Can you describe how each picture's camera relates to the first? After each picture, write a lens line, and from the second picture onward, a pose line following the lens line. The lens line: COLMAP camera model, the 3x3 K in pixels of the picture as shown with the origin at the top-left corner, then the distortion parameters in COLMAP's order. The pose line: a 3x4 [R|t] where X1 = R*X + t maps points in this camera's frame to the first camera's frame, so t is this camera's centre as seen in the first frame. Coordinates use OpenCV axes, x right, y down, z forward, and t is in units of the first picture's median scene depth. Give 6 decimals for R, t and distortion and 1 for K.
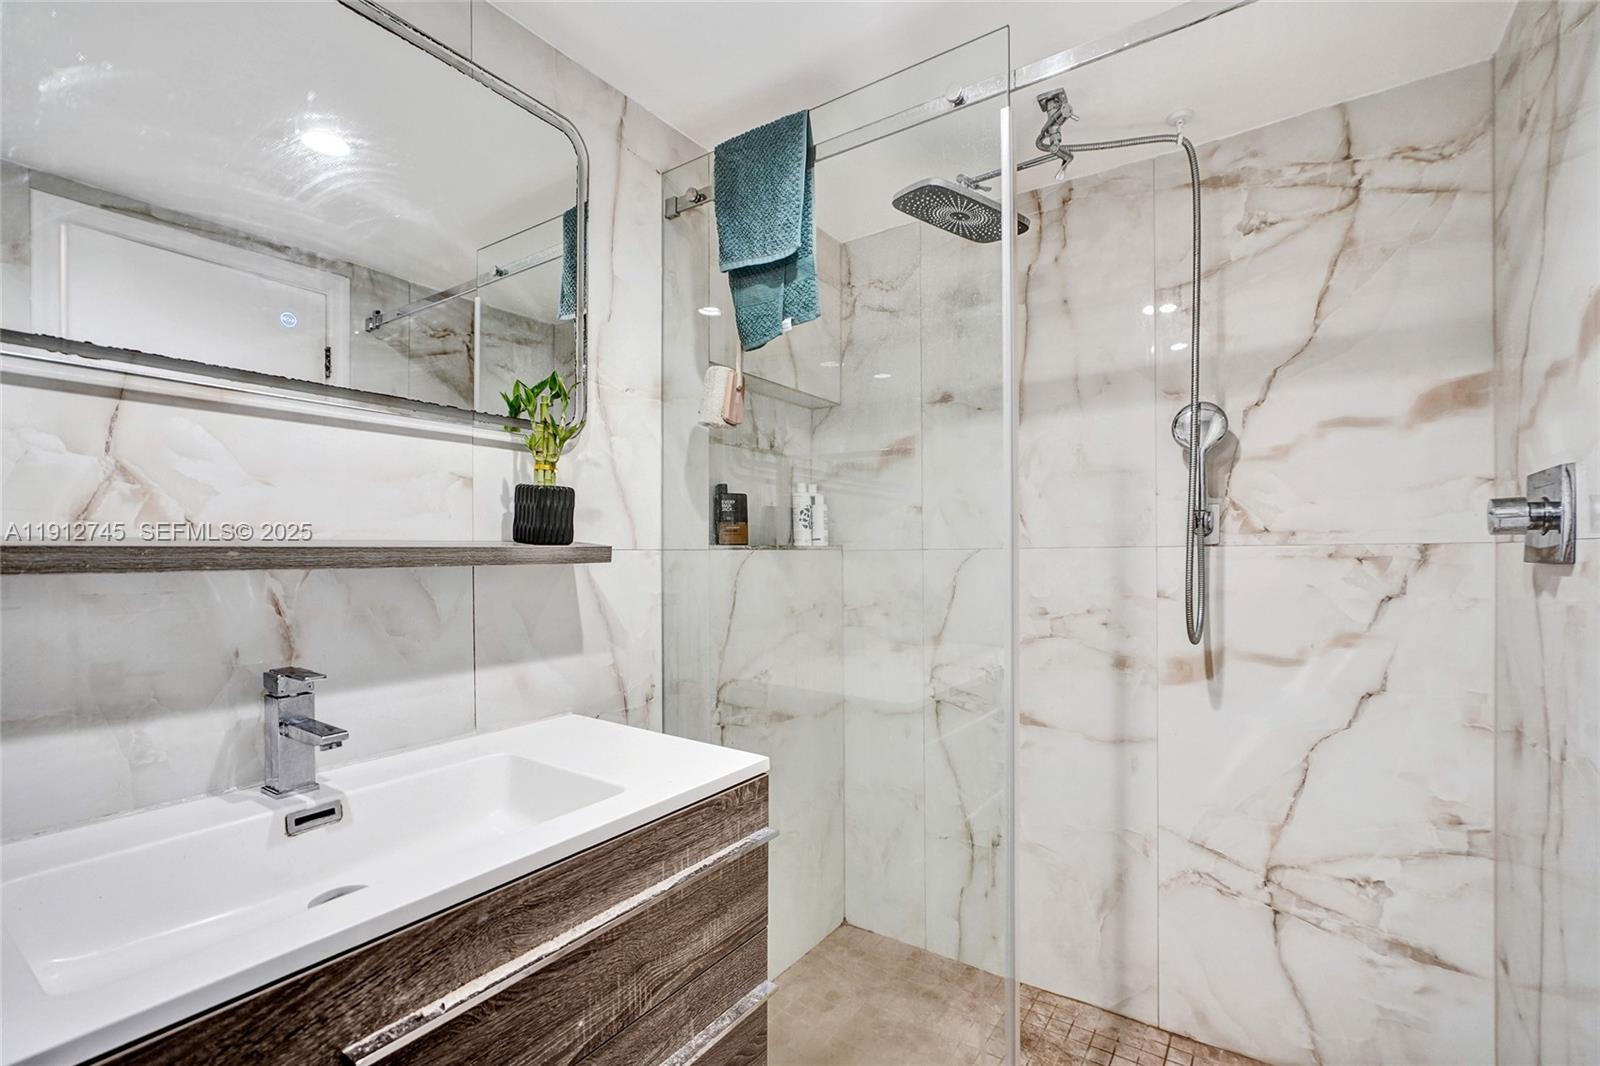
lens RADIAL K [[705.5, 0, 800.0], [0, 705.5, 533.0], [0, 0, 1]] dist [-0.000432, 0.000568]
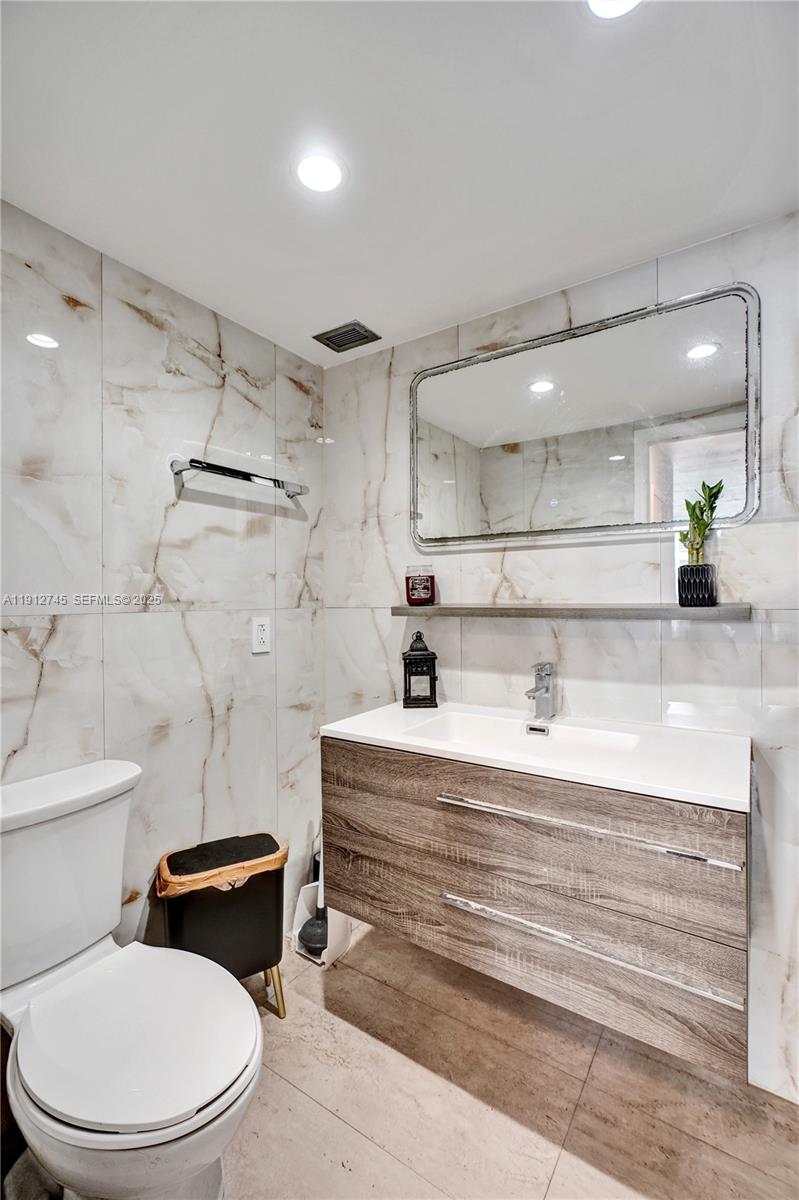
lens RADIAL K [[529.1, 0, 404.4], [0, 529.1, 604.0], [0, 0, 1]] dist [-0.000432, 0.000568]
pose [[0.025636, -0.002861, -0.999667, 0.924781], [0.018942, 0.999818, -0.002376, 0.003144], [0.999492, -0.018875, 0.025686, 0.538875]]
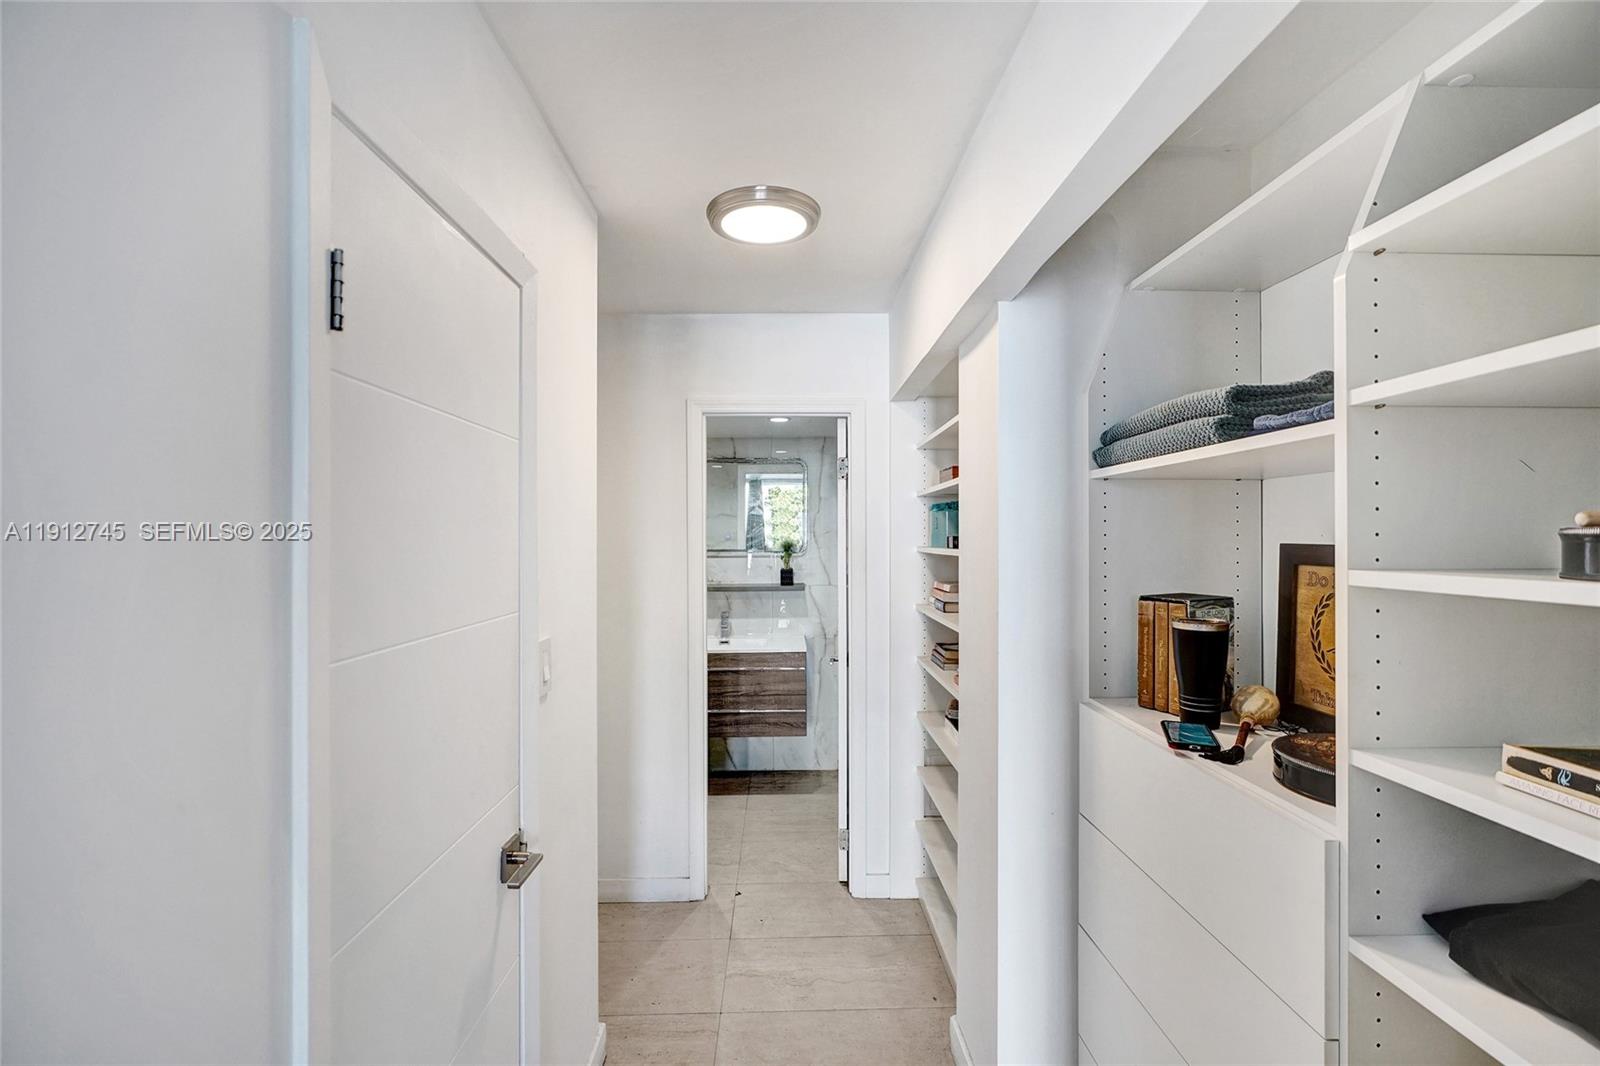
lens RADIAL K [[705.5, 0, 800.0], [0, 705.5, 533.0], [0, 0, 1]] dist [-0.000432, 0.000568]
pose [[0.591283, -0.009102, -0.806412, 3.449544], [0.017137, 0.999852, 0.001279, -0.341160], [0.806282, -0.014576, 0.591352, -1.402483]]
